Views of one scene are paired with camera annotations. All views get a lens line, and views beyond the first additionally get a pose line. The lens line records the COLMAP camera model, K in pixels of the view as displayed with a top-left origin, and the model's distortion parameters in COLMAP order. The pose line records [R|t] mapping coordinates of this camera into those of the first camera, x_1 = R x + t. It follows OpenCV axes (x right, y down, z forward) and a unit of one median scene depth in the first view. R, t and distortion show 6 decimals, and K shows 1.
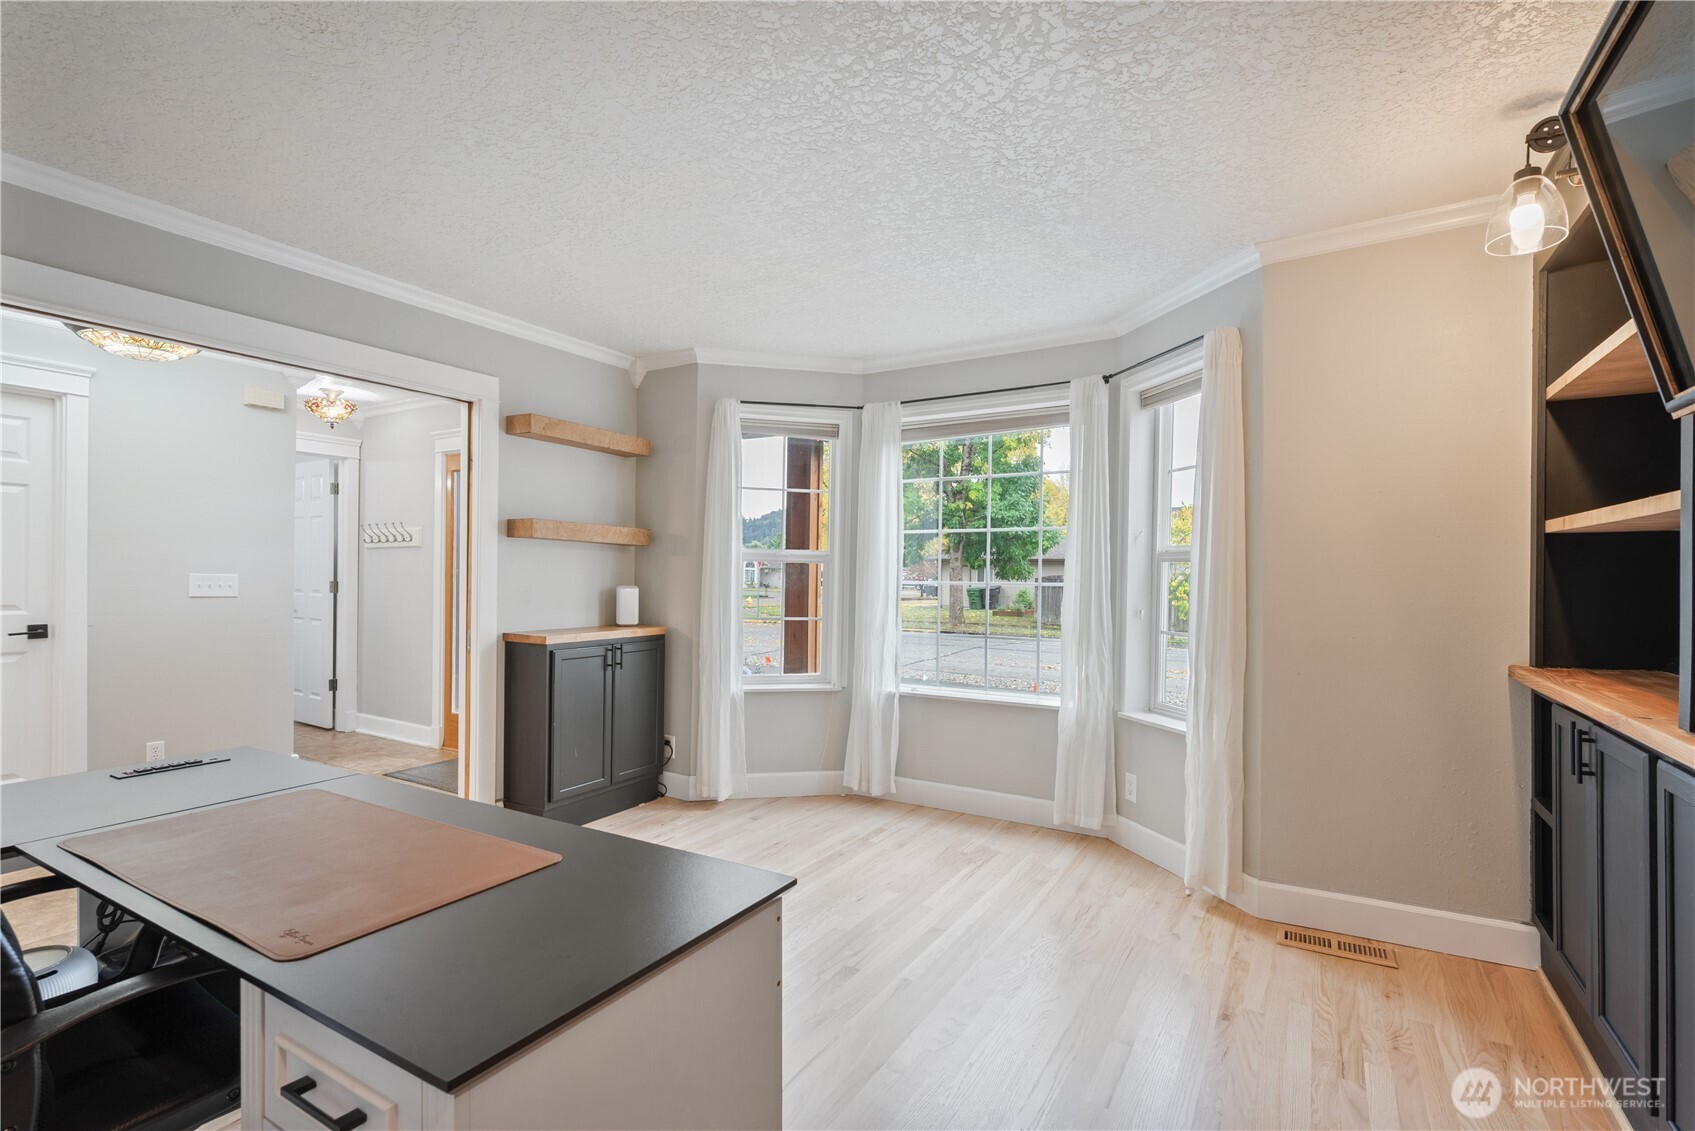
lens RADIAL K [[777.4, 0, 851.7], [0, 777.4, 570.3], [0, 0, 1]] dist [-0.004163, -0.000330]
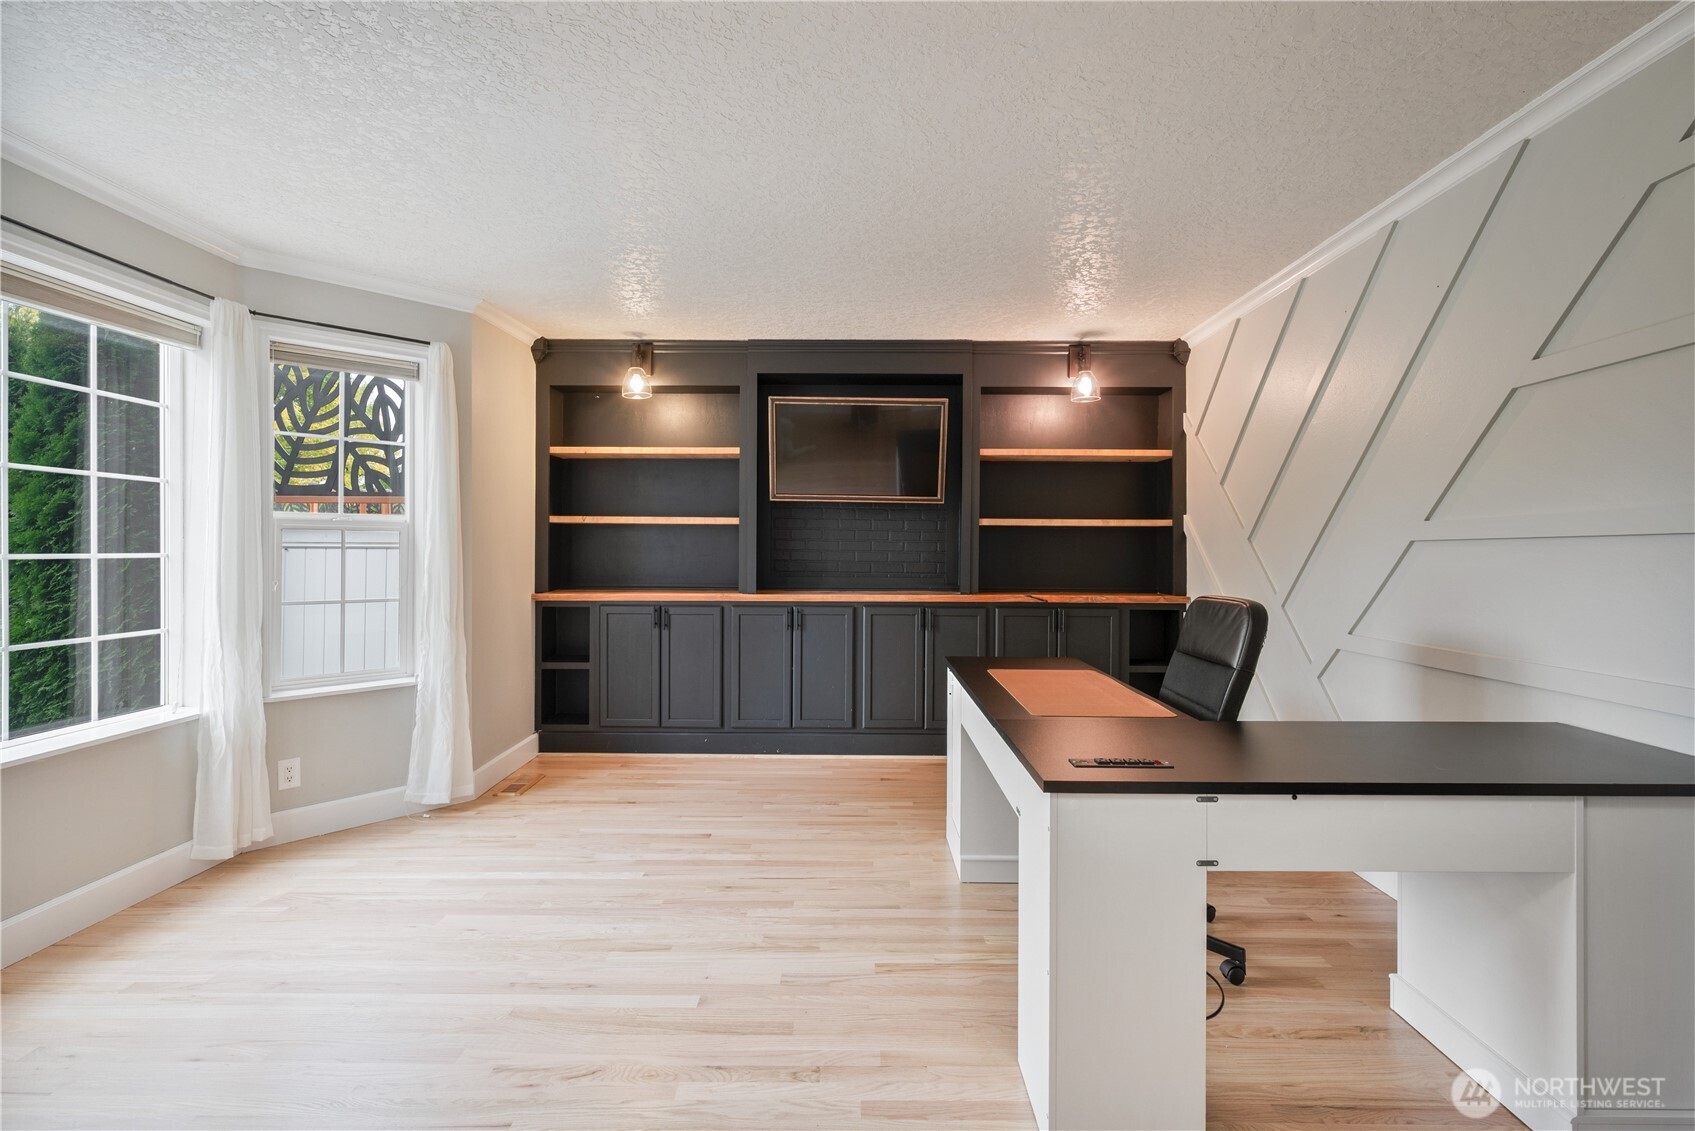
lens RADIAL K [[777.4, 0, 849.5], [0, 777.4, 559.7], [0, 0, 1]] dist [-0.004163, -0.000330]
pose [[-0.497554, -0.020762, 0.867185, -0.742079], [-0.015001, 0.999770, 0.015329, -0.000970], [-0.867304, -0.005382, -0.497751, 0.851957]]
